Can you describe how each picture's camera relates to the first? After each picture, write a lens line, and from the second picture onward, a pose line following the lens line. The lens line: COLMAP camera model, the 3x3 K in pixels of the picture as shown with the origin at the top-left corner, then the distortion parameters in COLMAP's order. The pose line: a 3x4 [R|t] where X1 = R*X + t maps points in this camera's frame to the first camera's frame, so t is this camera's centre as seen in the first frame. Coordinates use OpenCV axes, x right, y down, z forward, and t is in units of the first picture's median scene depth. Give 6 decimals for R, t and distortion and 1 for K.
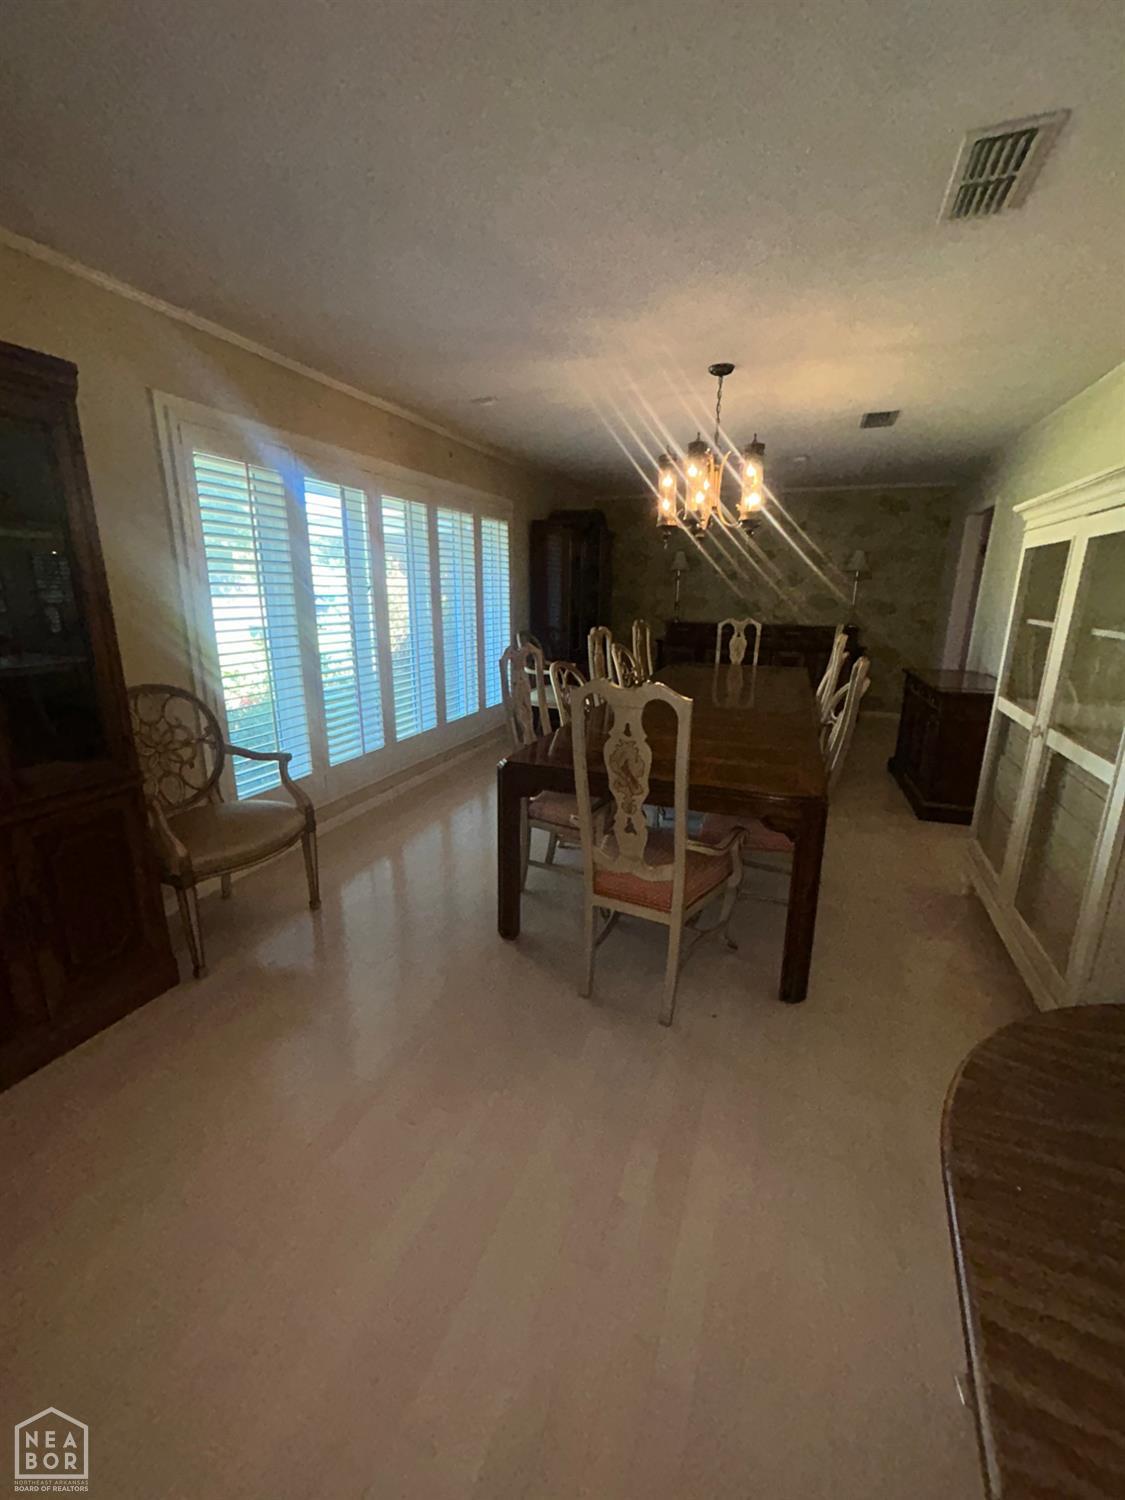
lens RADIAL K [[613.5, 0, 559.9], [0, 613.5, 750.0], [0, 0, 1]] dist [0.003209, -0.000313]
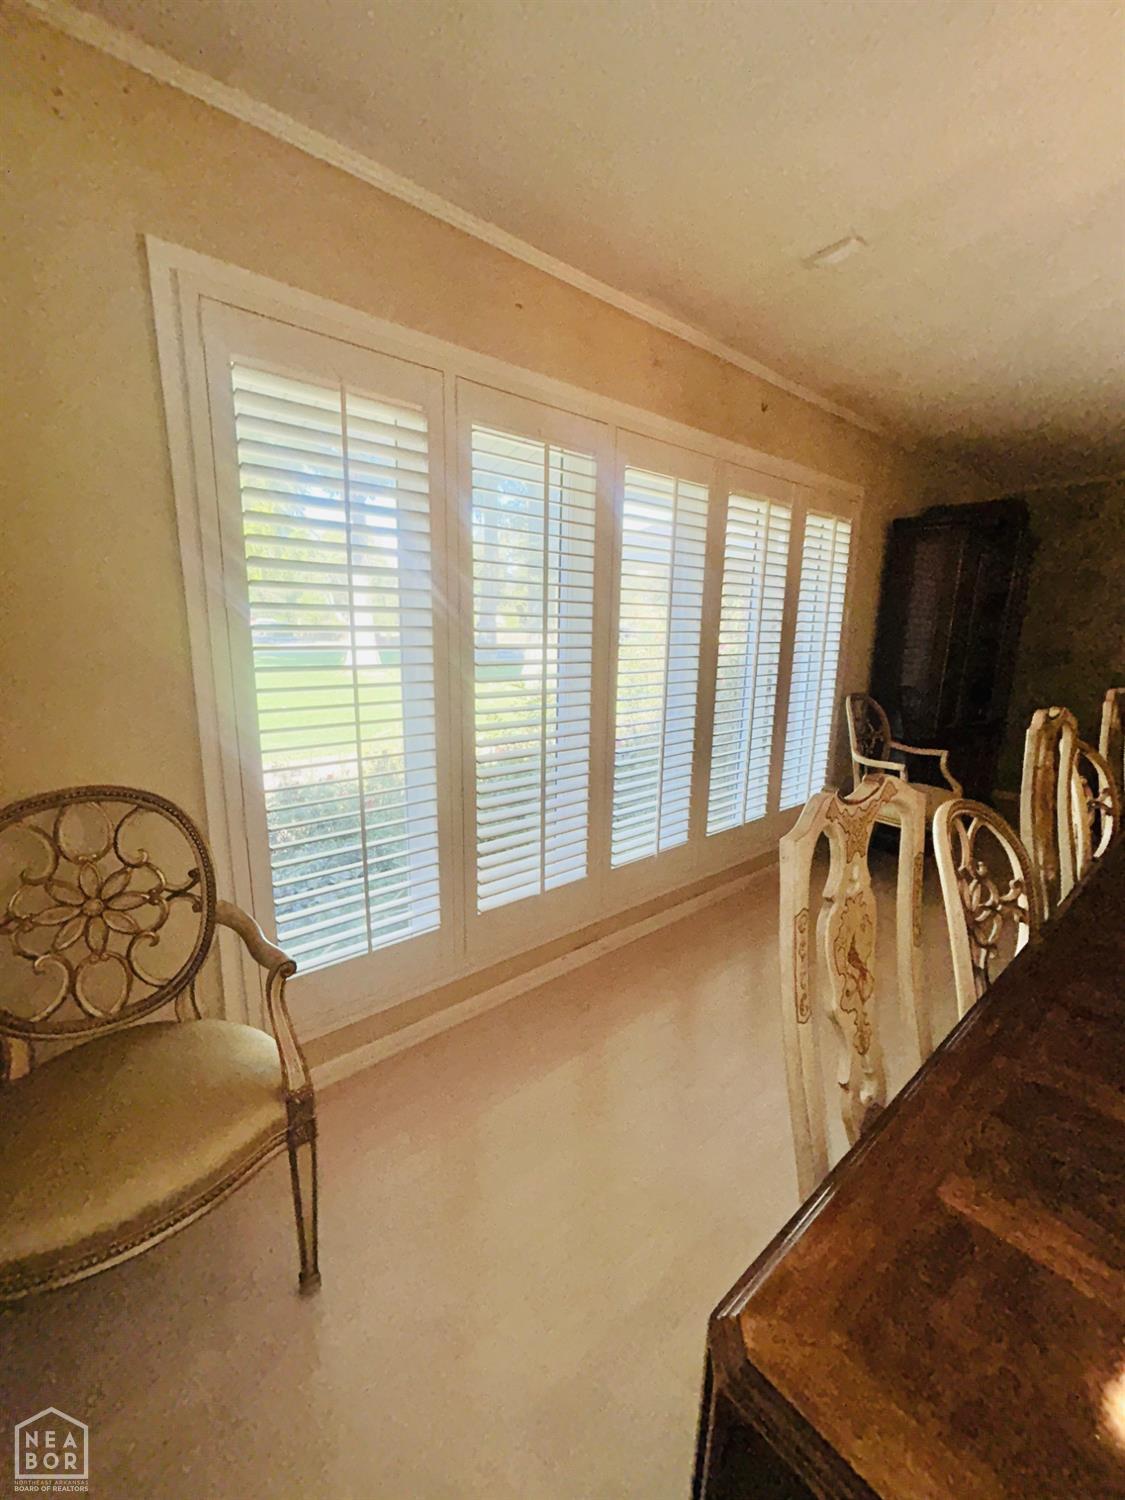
lens RADIAL K [[613.5, 0, 566.5], [0, 613.5, 746.8], [0, 0, 1]] dist [0.003209, -0.000313]
pose [[0.880937, 0.100933, -0.462345, -0.039970], [-0.130563, 0.990909, -0.032449, -0.120806], [0.454866, 0.088951, 0.886106, 0.481450]]
